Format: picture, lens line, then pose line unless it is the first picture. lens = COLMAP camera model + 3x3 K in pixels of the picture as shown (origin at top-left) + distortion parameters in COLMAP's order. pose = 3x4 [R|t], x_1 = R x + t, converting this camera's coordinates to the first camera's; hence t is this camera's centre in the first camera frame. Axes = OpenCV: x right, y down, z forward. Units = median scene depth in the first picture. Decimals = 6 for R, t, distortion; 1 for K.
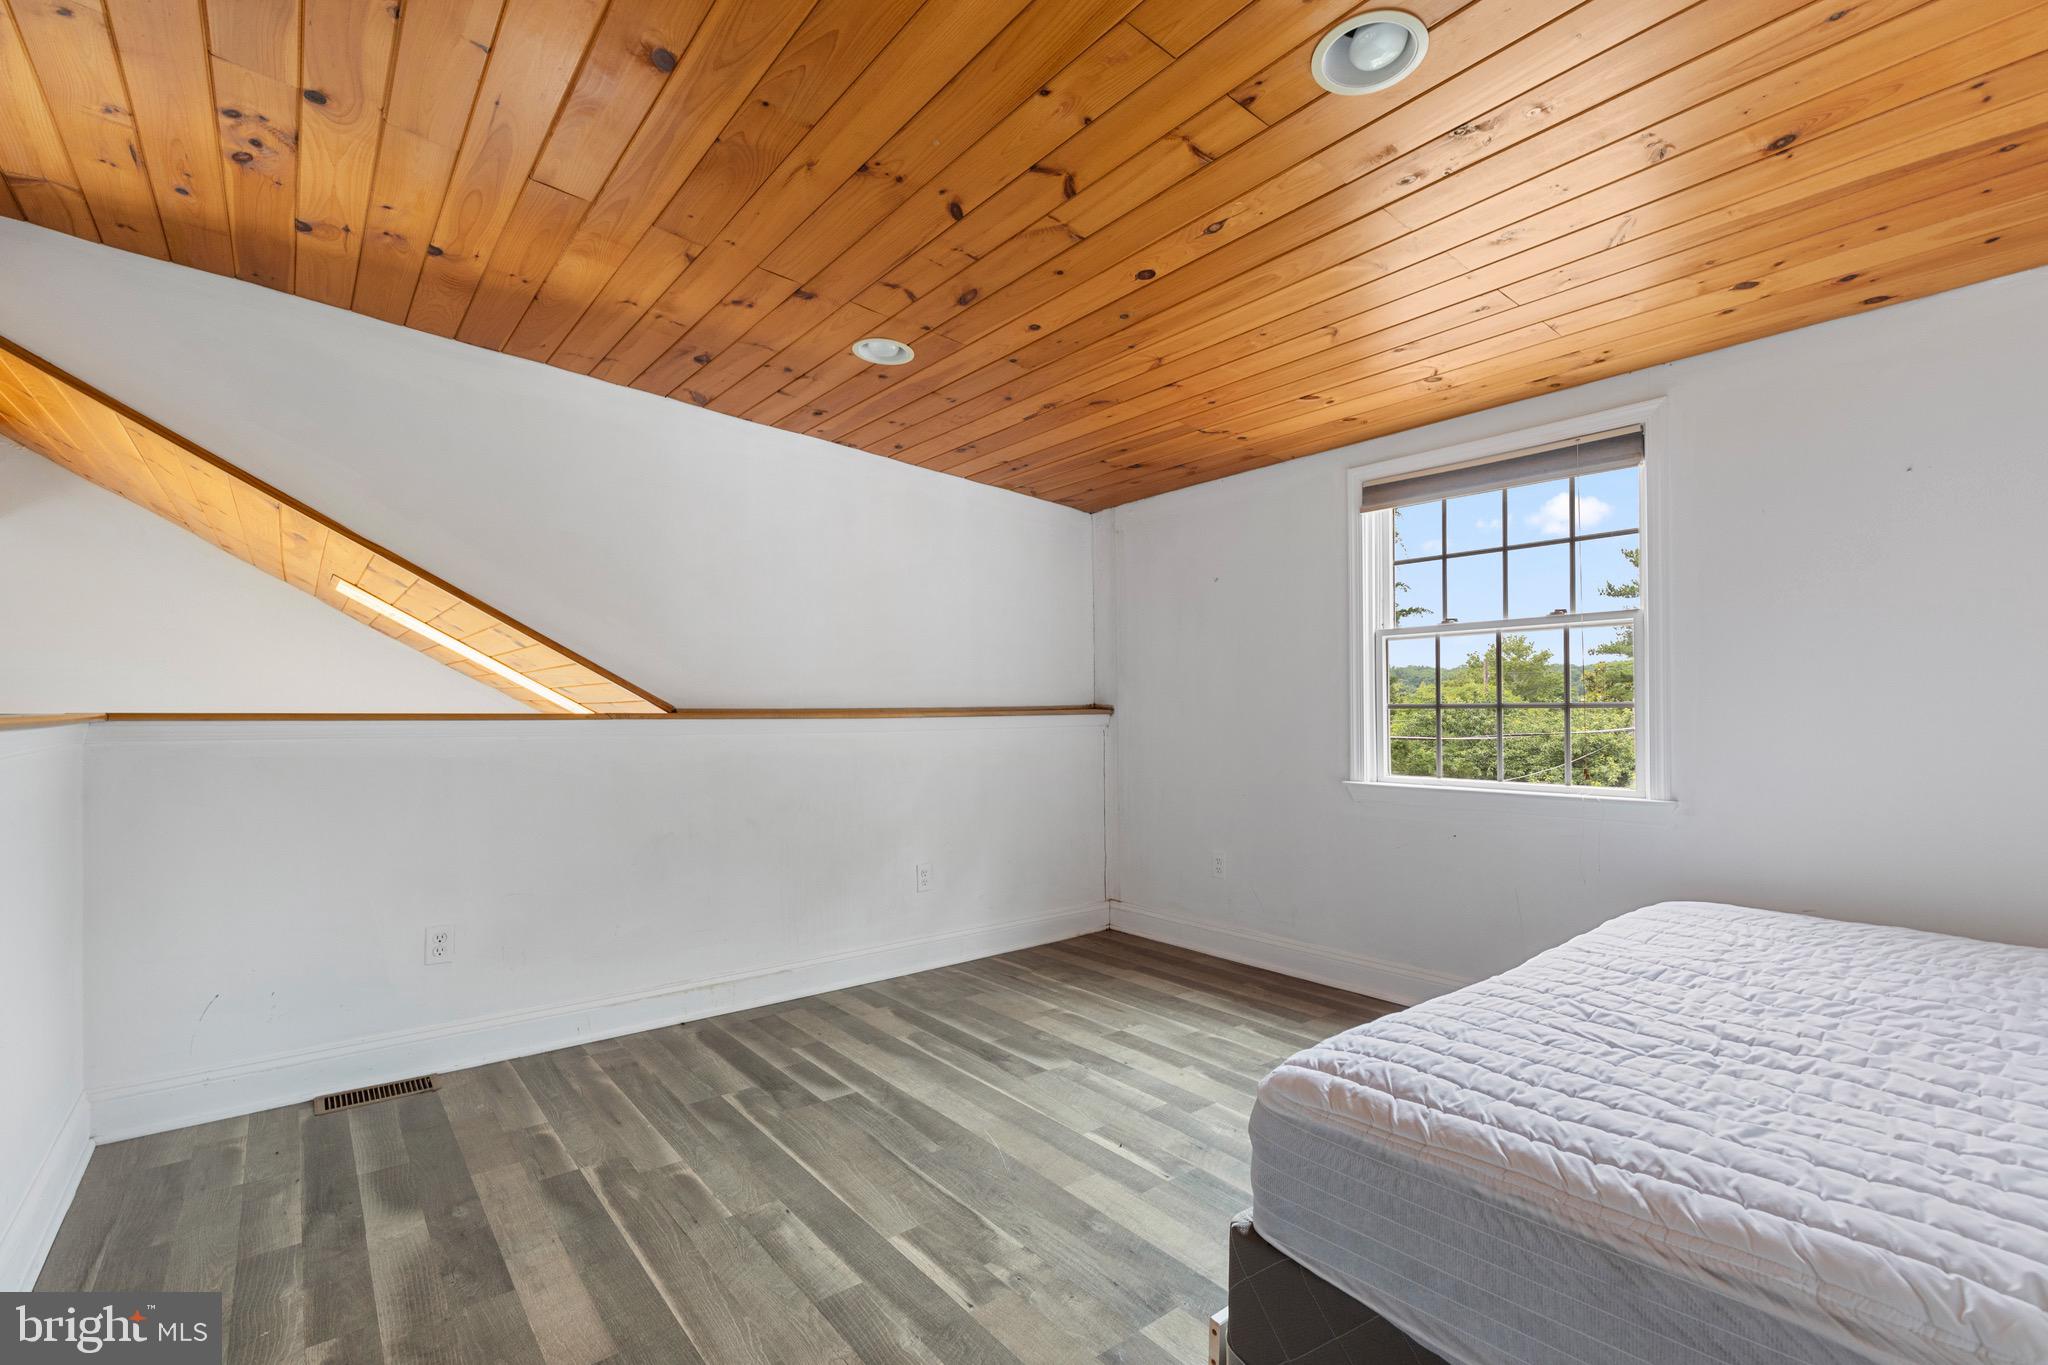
lens RADIAL K [[934.5, 0, 1036.4], [0, 934.5, 691.0], [0, 0, 1]] dist [0.012005, -0.002656]
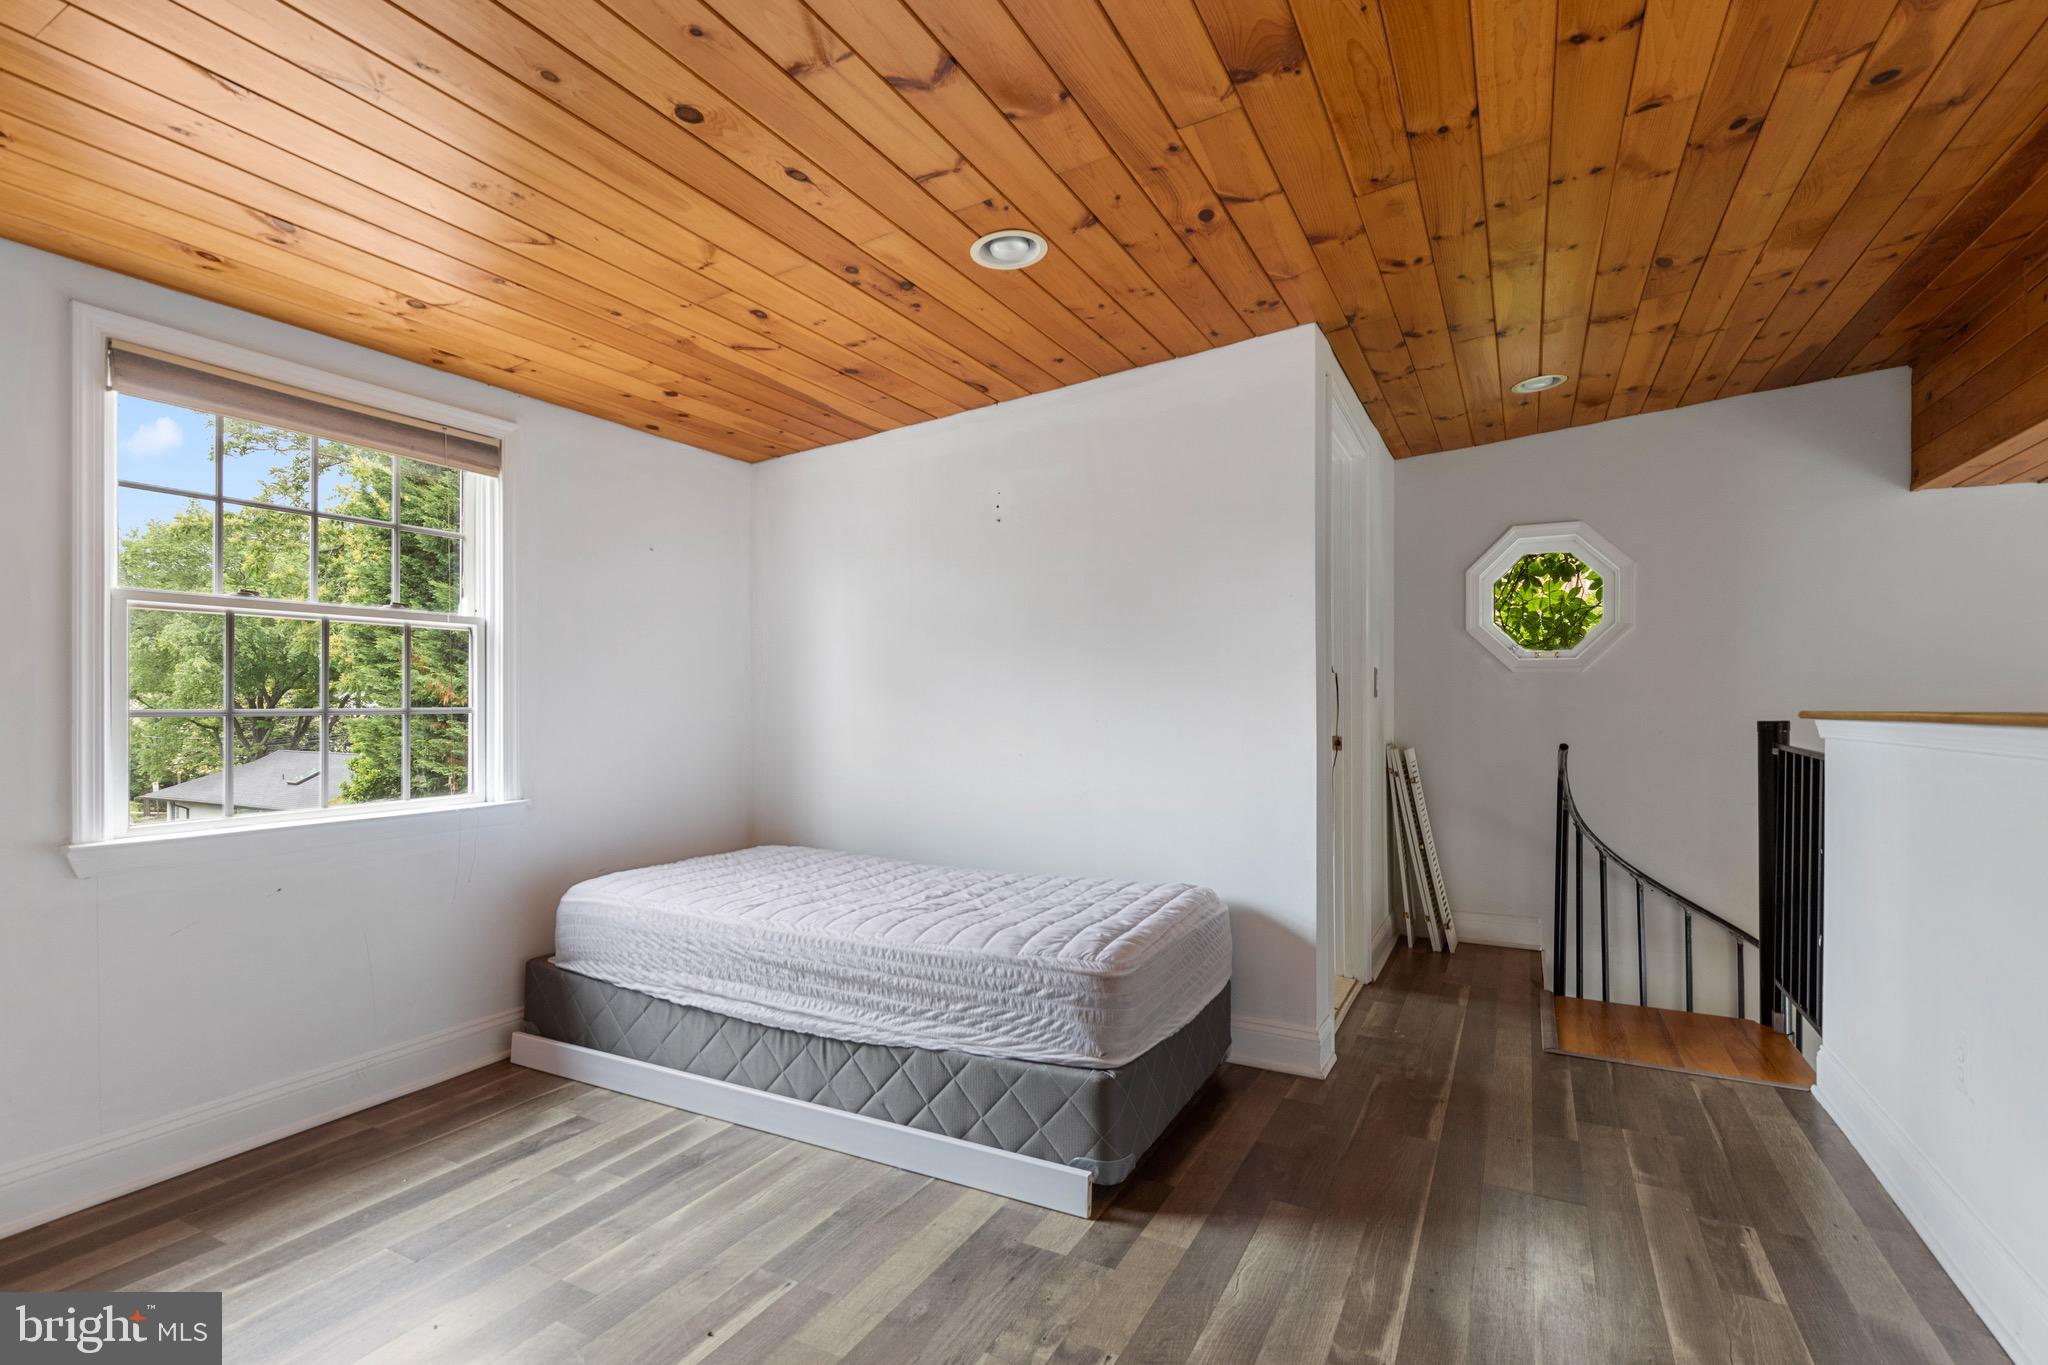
lens RADIAL K [[934.5, 0, 1034.9], [0, 934.5, 698.3], [0, 0, 1]] dist [0.012005, -0.002656]
pose [[-0.399339, 0.010658, 0.916741, -0.626126], [-0.013745, 0.999750, -0.017611, 0.012635], [-0.916700, -0.019633, -0.399093, 1.006978]]
